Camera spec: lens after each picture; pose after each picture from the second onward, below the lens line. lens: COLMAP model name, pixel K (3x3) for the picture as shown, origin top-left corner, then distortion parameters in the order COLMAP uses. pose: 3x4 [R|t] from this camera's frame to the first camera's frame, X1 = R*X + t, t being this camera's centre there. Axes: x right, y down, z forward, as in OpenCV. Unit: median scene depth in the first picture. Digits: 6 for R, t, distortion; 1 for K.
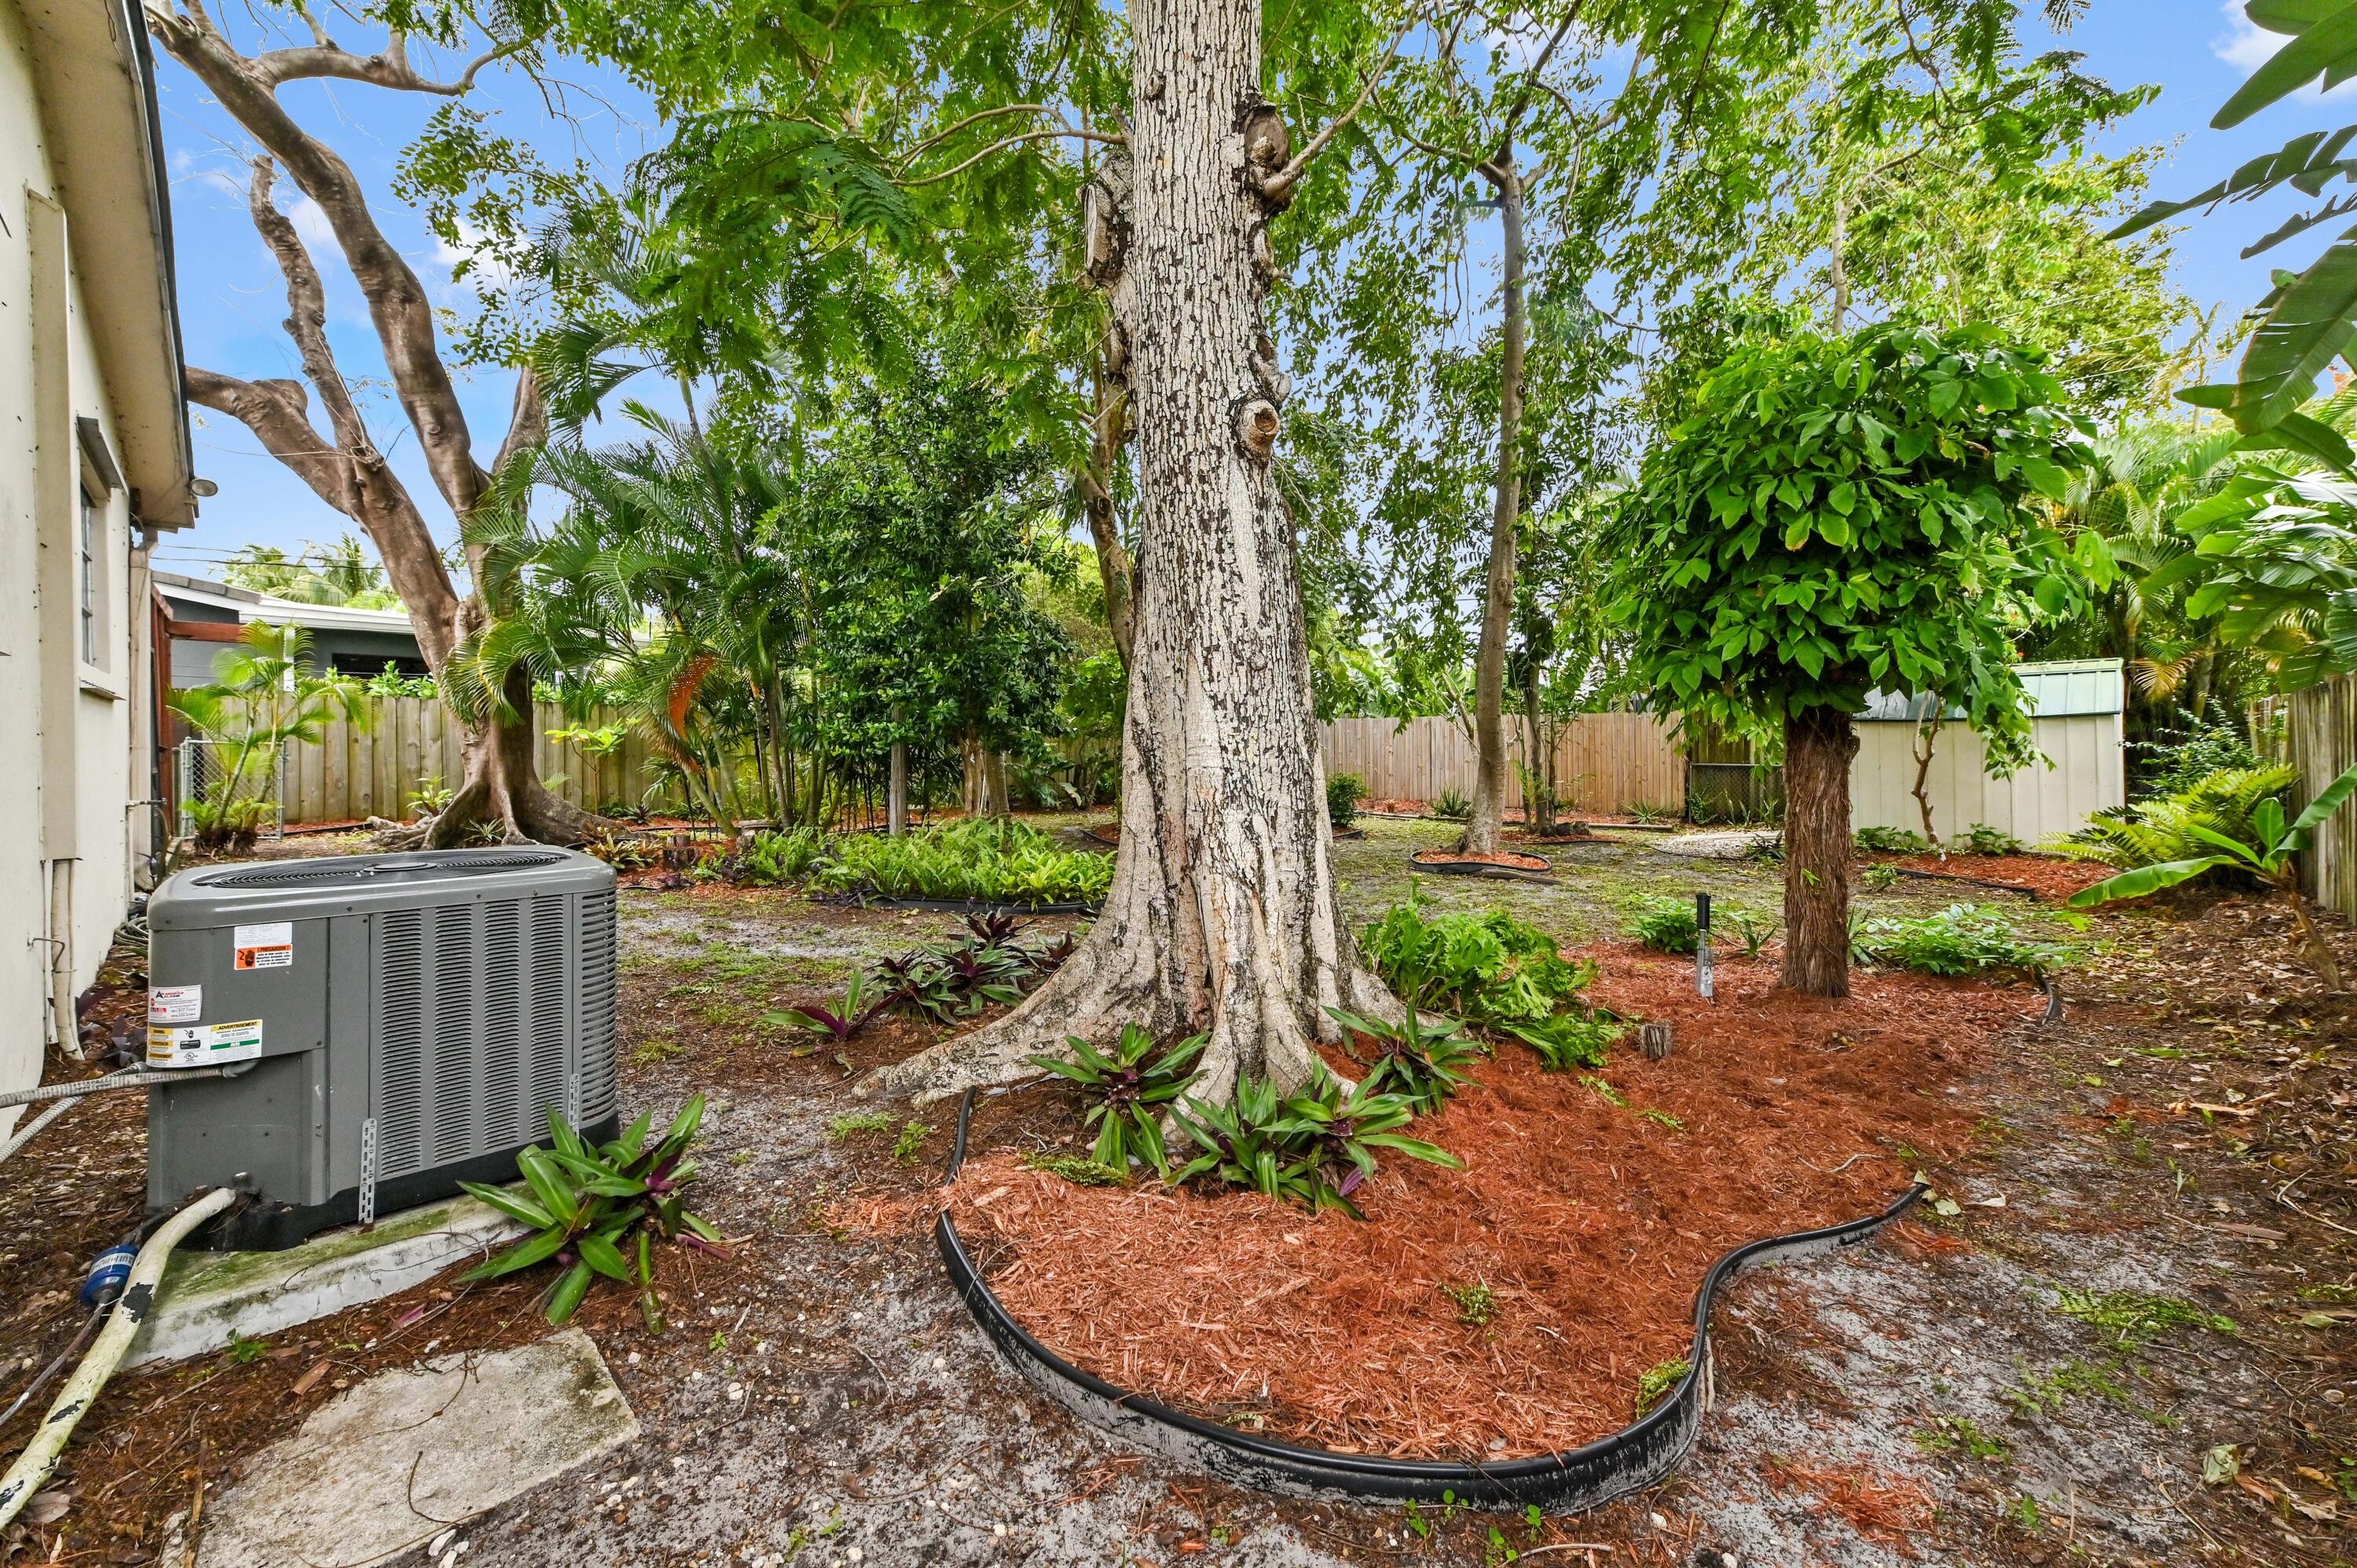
lens RADIAL K [[959.9, 0, 1187.6], [0, 959.9, 723.4], [0, 0, 1]] dist [0.010574, 0.000519]
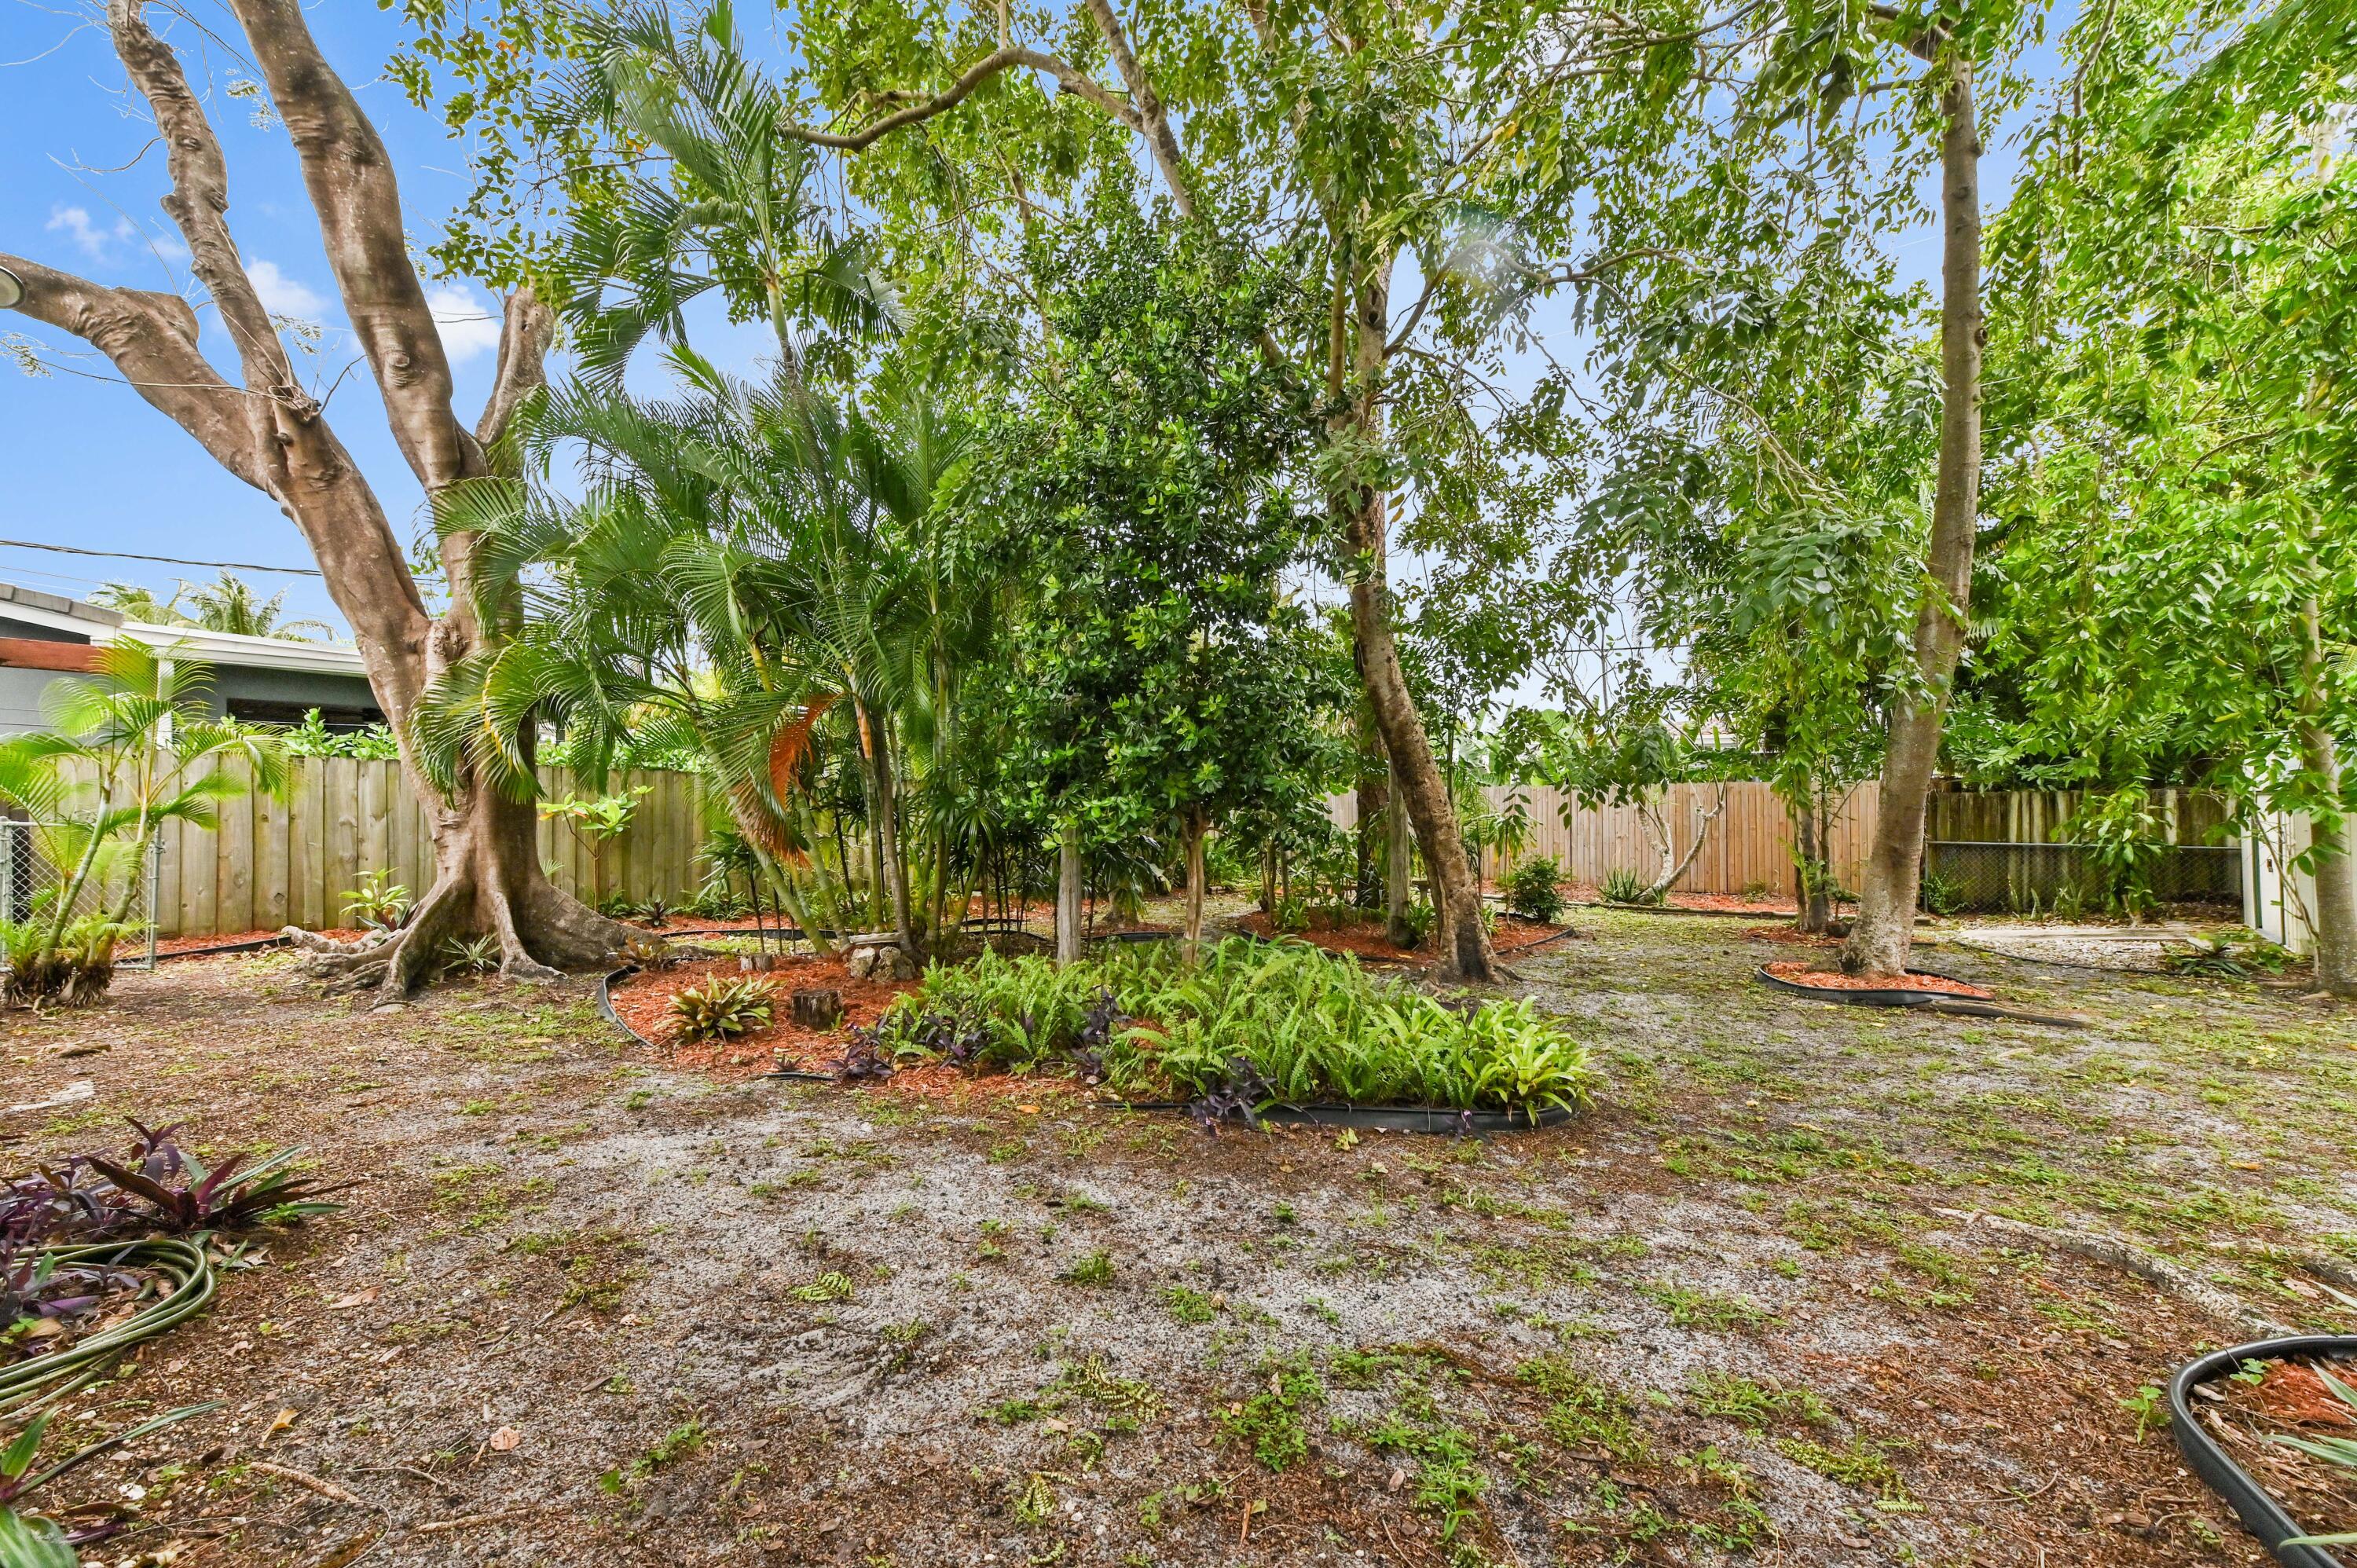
lens RADIAL K [[959.9, 0, 1178.1], [0, 959.9, 779.6], [0, 0, 1]] dist [0.010574, 0.000519]
pose [[0.997951, 0.001270, 0.063978, -0.269148], [-0.000667, 0.999955, -0.009439, -0.005256], [-0.063987, 0.009377, 0.997907, 0.281512]]
